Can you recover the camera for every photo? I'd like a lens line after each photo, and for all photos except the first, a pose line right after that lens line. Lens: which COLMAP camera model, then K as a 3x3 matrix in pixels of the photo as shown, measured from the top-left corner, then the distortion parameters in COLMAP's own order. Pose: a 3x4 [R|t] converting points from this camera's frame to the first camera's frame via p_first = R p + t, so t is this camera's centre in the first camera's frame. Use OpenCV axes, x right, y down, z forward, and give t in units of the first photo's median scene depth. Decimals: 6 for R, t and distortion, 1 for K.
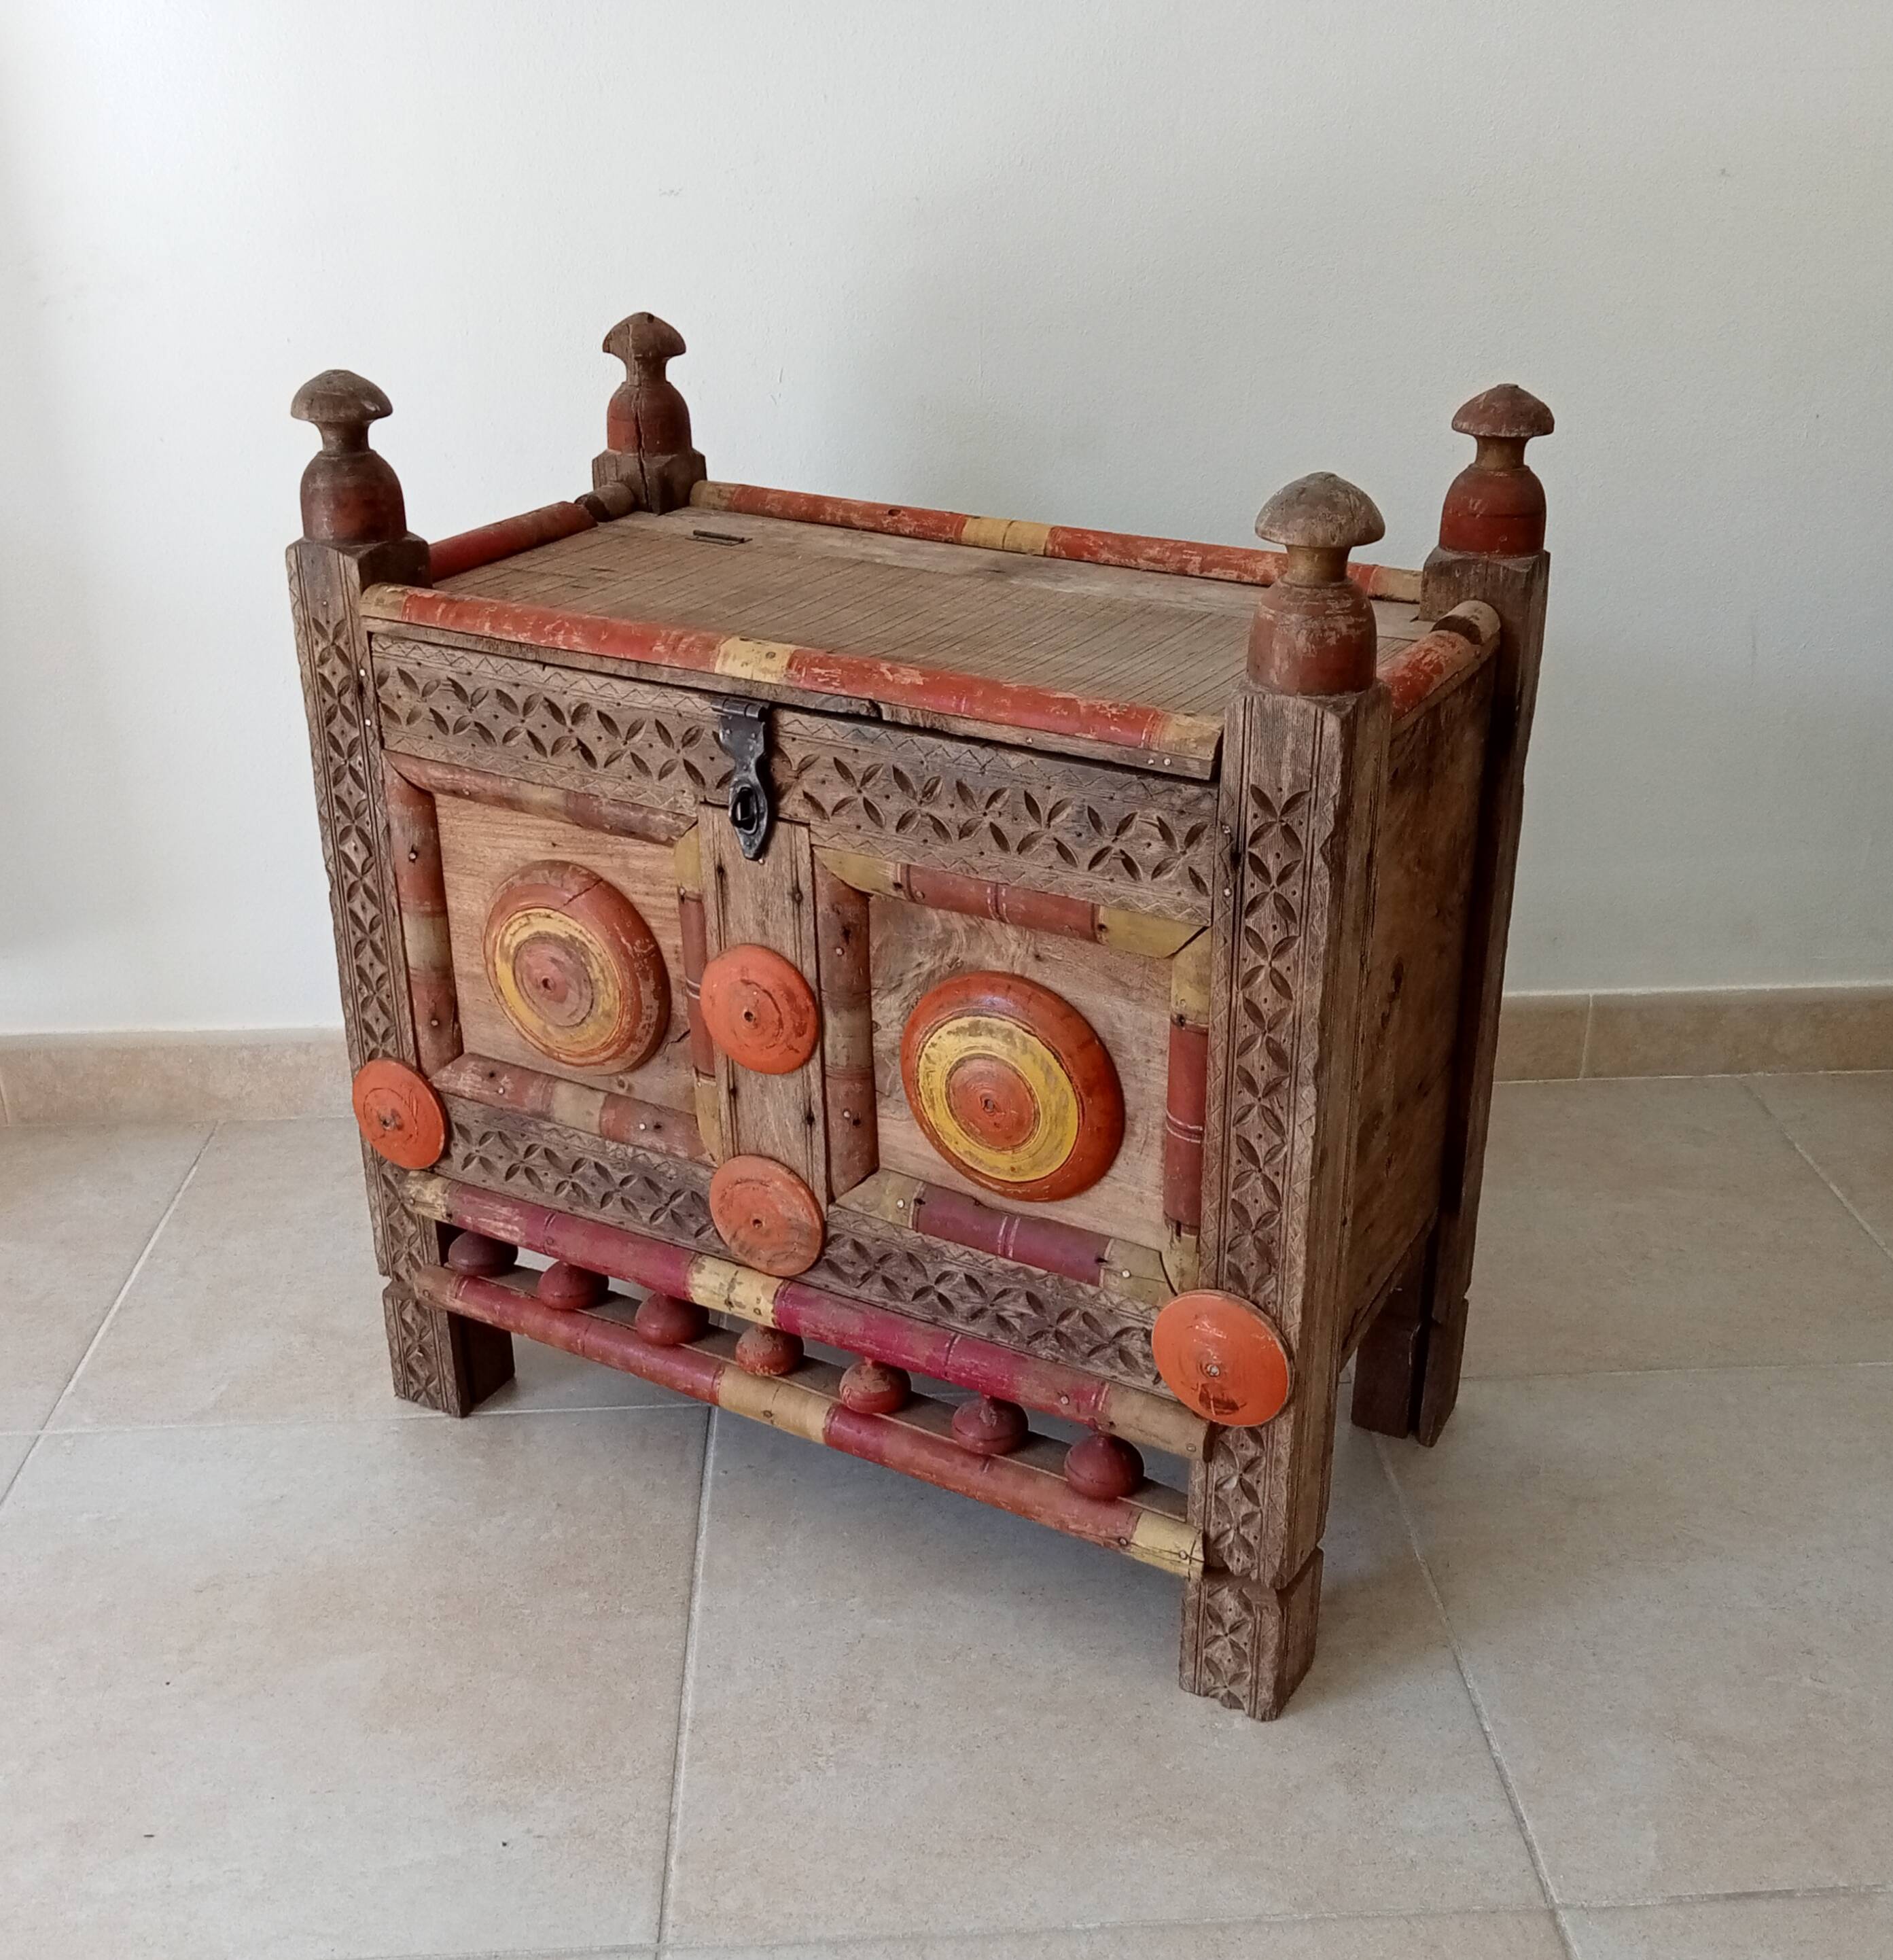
lens RADIAL K [[2031.8, 0, 982.4], [0, 2031.8, 1030.2], [0, 0, 1]] dist [0.152699, -0.615509]
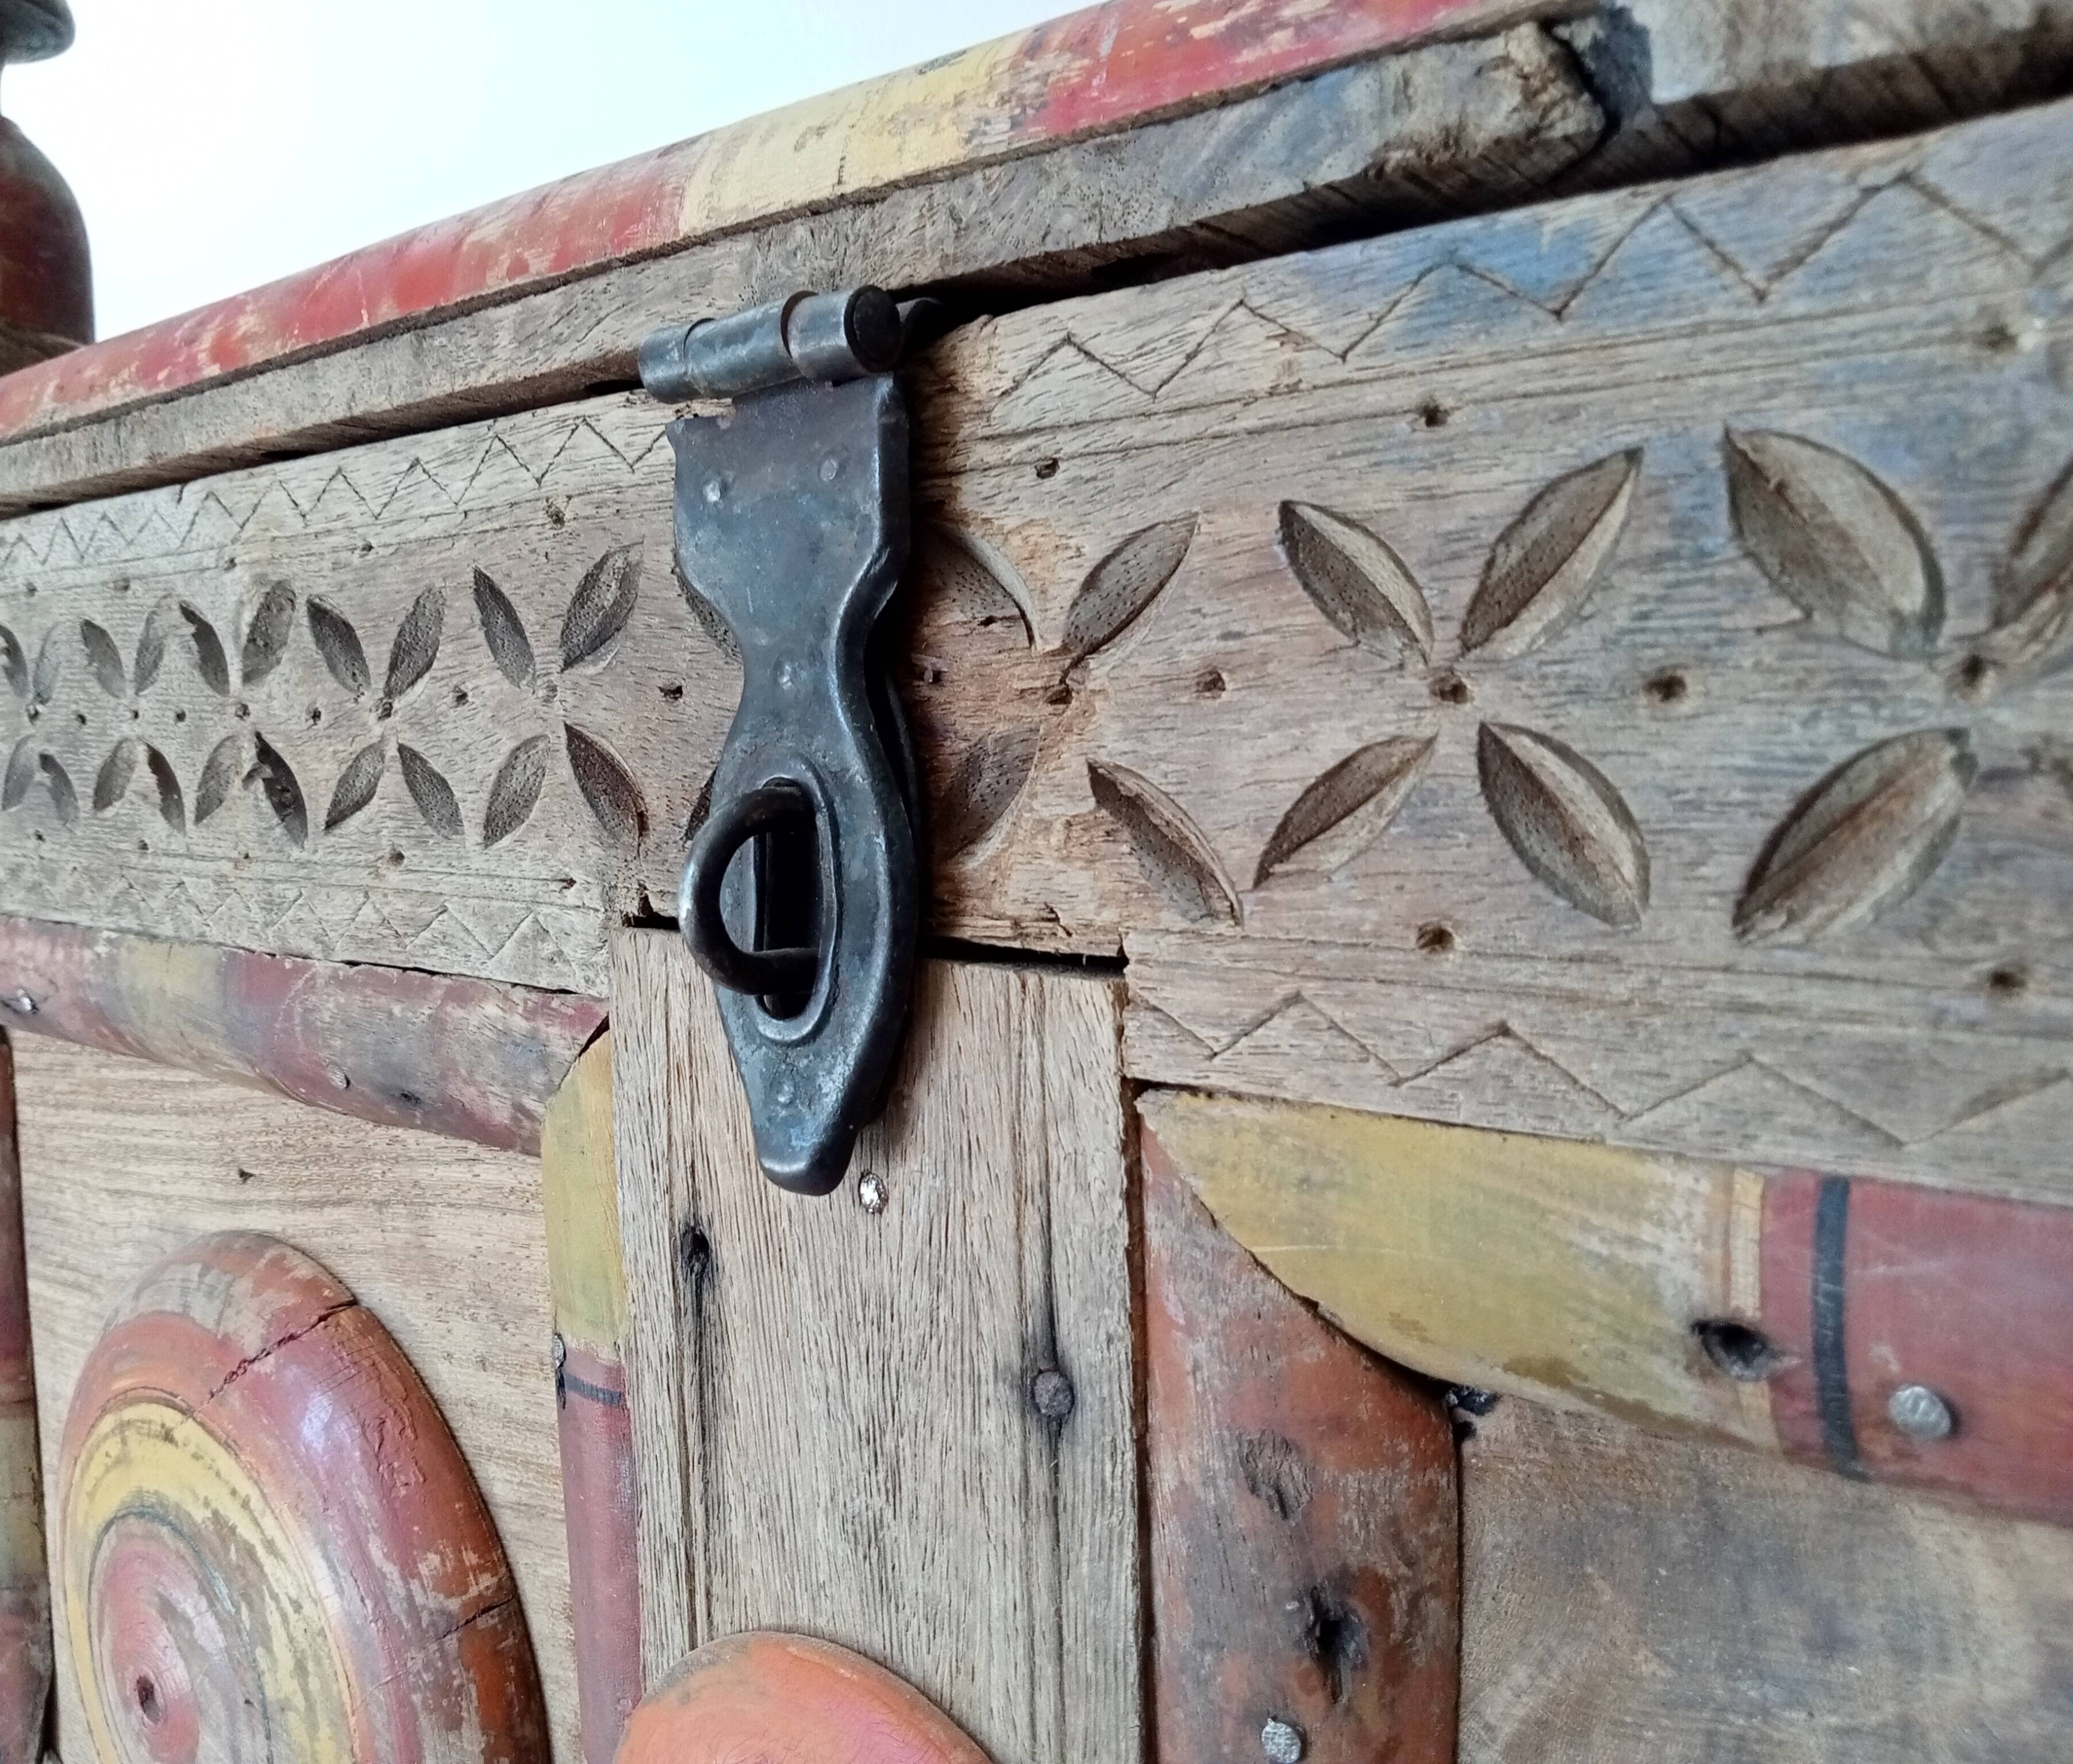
lens RADIAL K [[1801.4, 0, 991.9], [0, 1801.4, 891.3], [0, 0, 1]] dist [-0.003359, -0.011427]
pose [[0.983623, -0.006275, -0.180127, -0.064948], [-0.055338, 0.940607, -0.334957, -0.052325], [0.171530, 0.339439, 0.924856, 0.813218]]
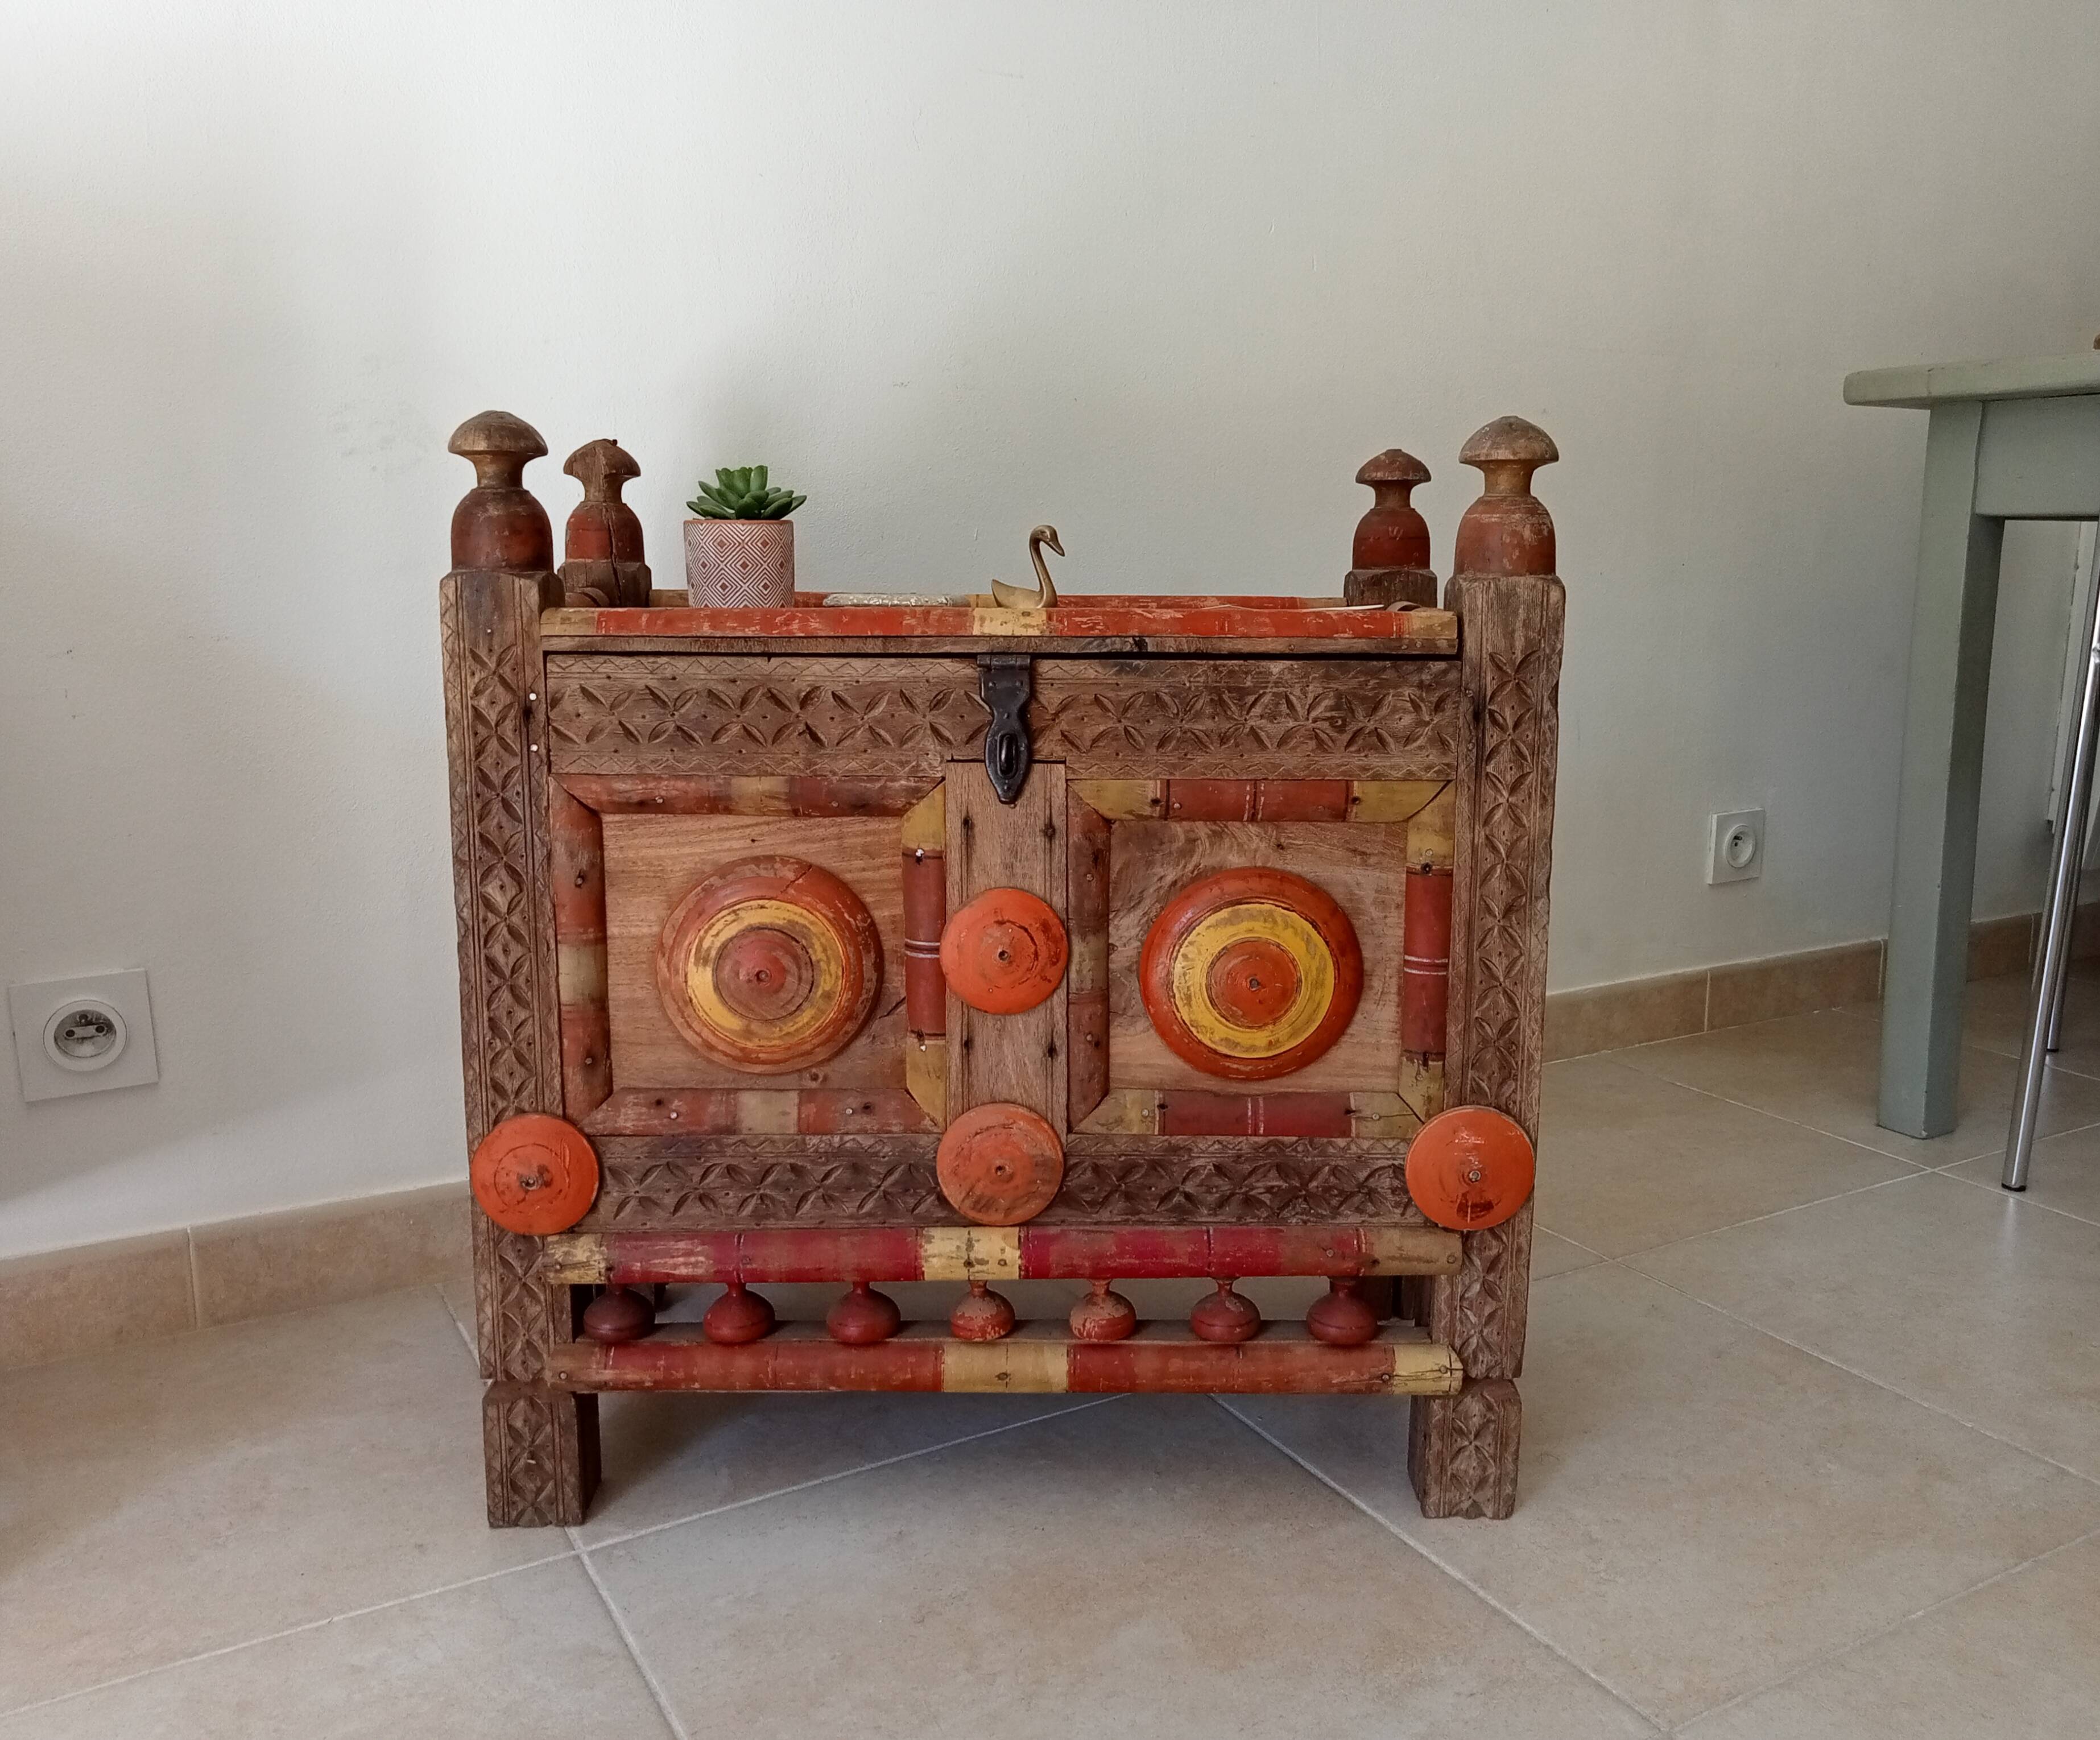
lens RADIAL K [[1705.7, 0, 1050.0], [0, 1705.7, 870.0], [0, 0, 1]] dist [0.112523, -0.347575]
pose [[0.868568, -0.089157, 0.487484, -0.529637], [0.213228, 0.955207, -0.205217, 0.140593], [-0.447351, 0.282190, 0.848673, 0.210666]]
